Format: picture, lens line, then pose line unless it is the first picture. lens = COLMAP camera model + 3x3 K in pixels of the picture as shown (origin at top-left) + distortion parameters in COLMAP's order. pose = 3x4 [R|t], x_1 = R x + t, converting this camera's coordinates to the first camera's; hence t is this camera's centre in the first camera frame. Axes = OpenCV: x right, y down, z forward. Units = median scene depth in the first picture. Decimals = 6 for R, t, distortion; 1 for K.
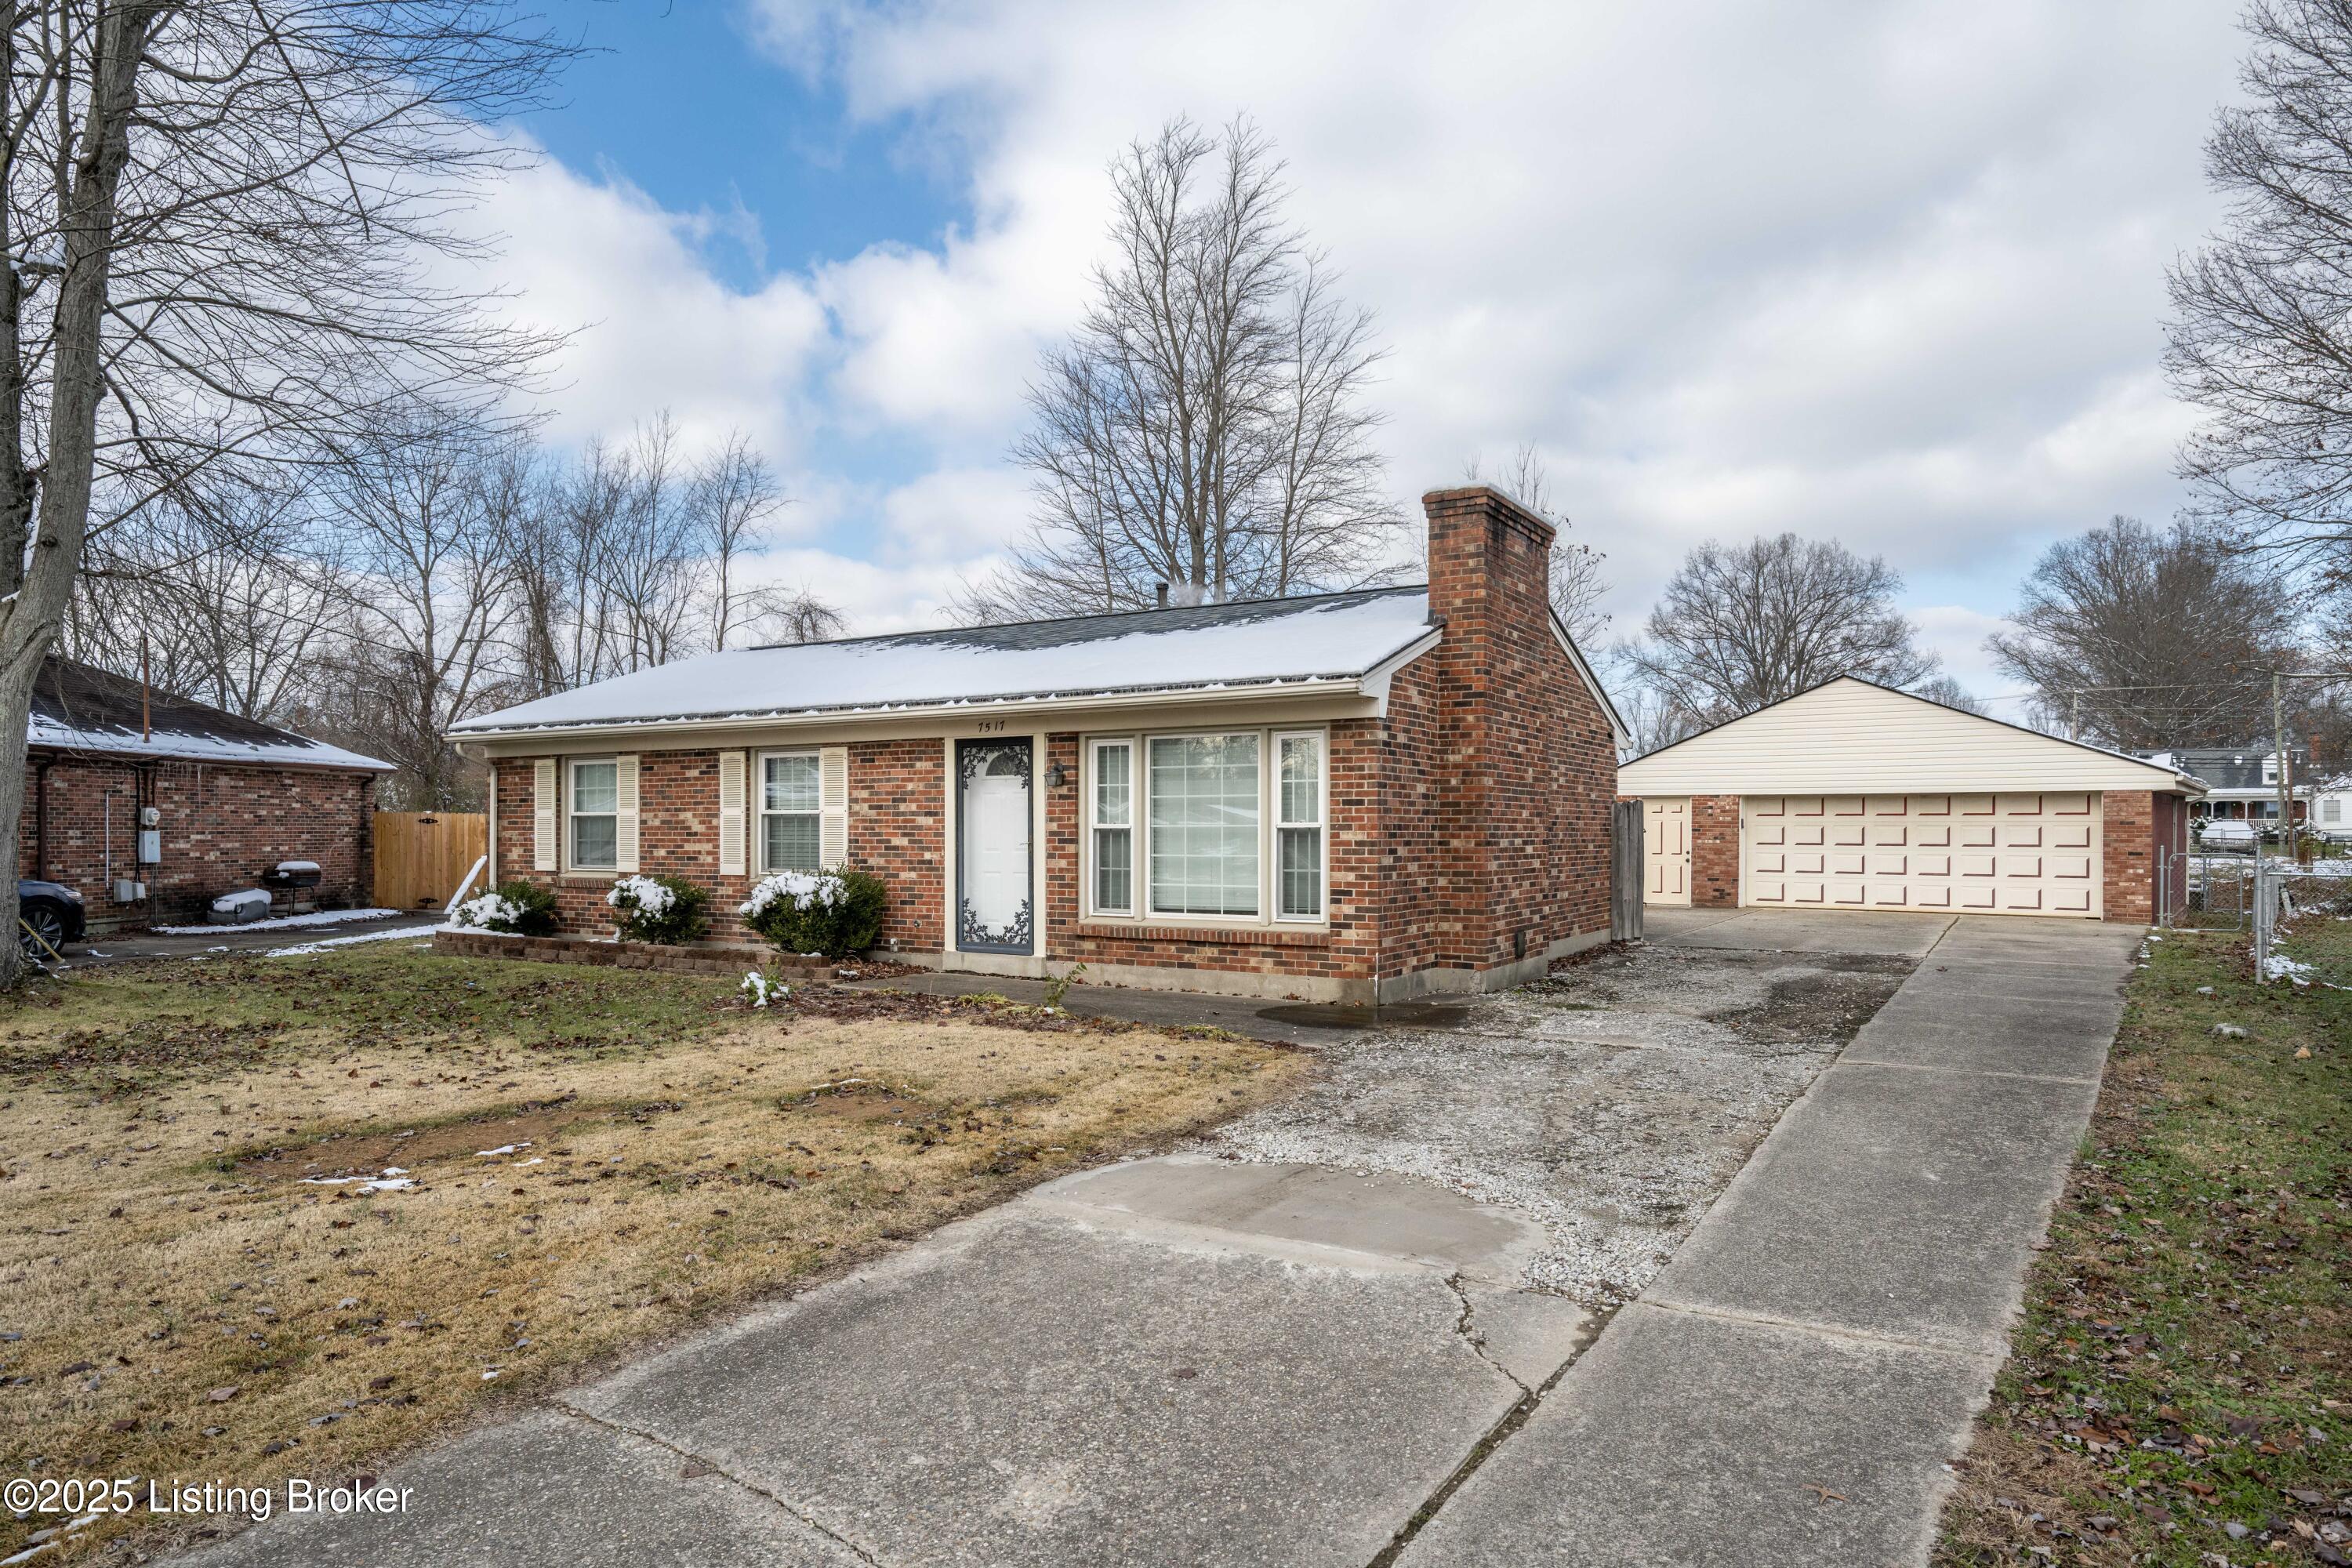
lens RADIAL K [[1452.6, 0, 1179.7], [0, 1452.6, 840.9], [0, 0, 1]] dist [-0.005341, -0.001444]
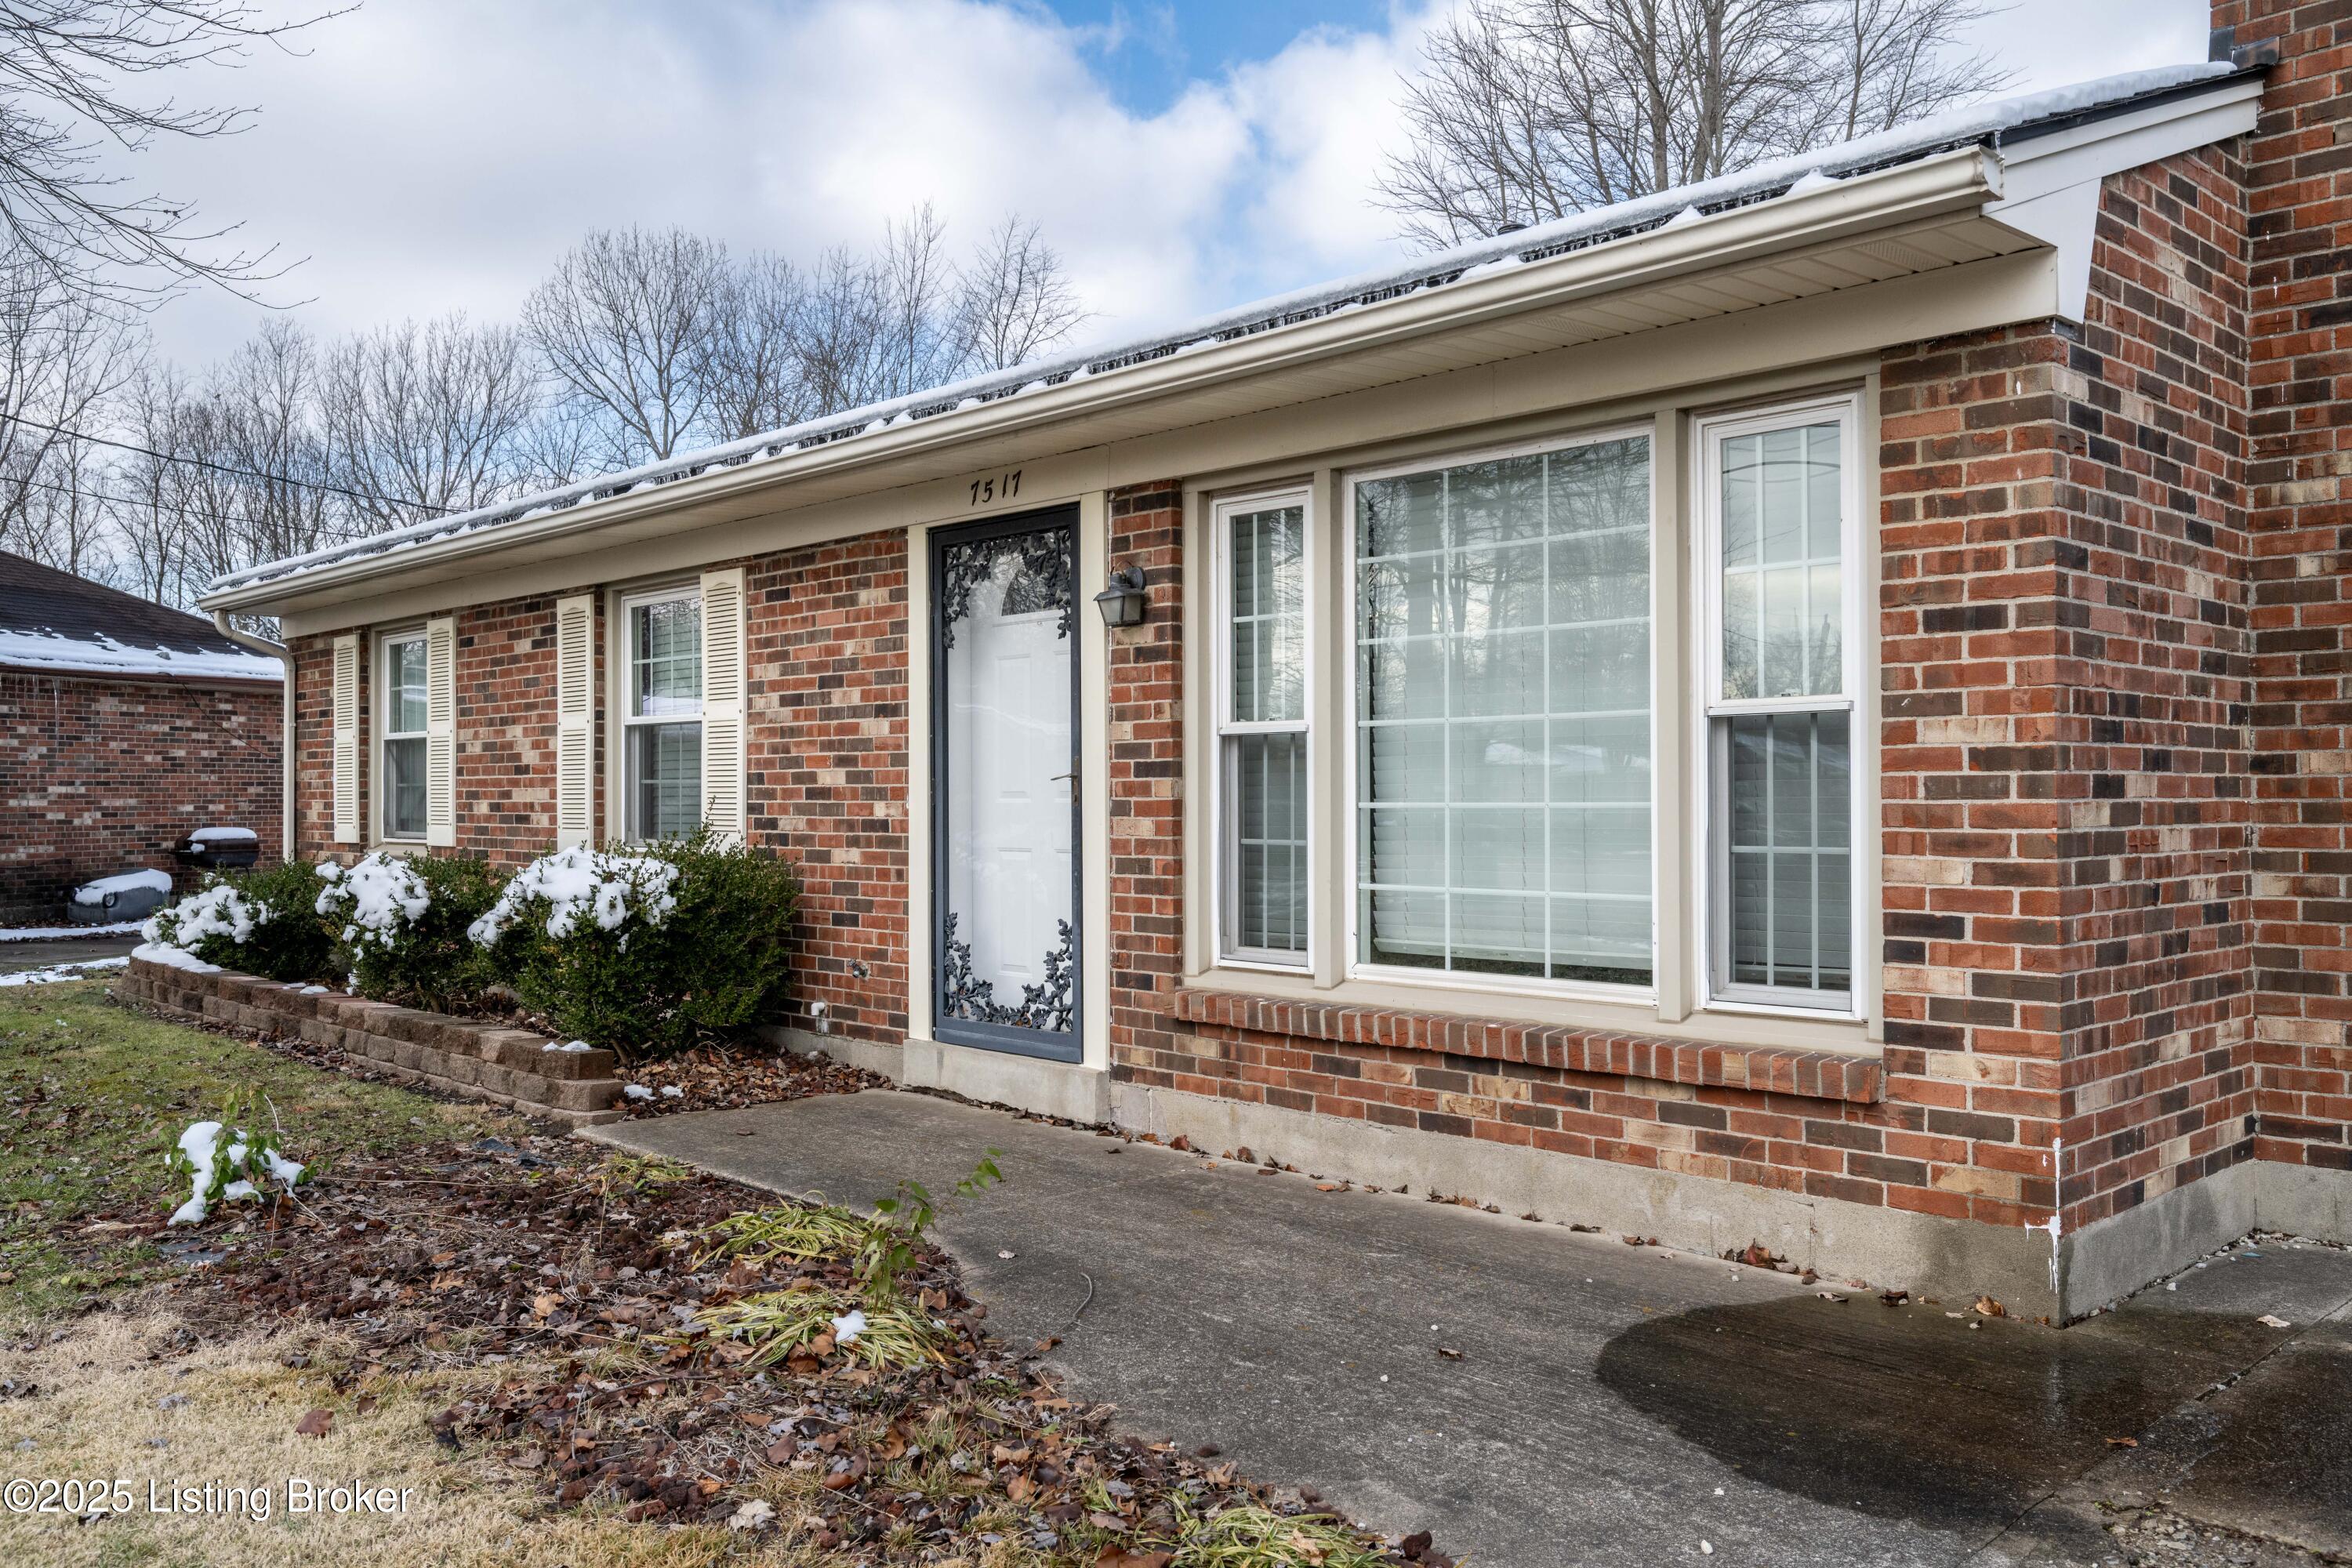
lens RADIAL K [[1894.8, 0, 1176.0], [0, 1894.8, 784.0], [0, 0, 1]] dist [-0.000878, -0.004103]
pose [[0.963309, -0.005109, -0.268347, 0.062500], [0.002019, 0.999928, -0.011789, 0.010091], [0.268388, 0.010815, 0.963250, 0.536395]]
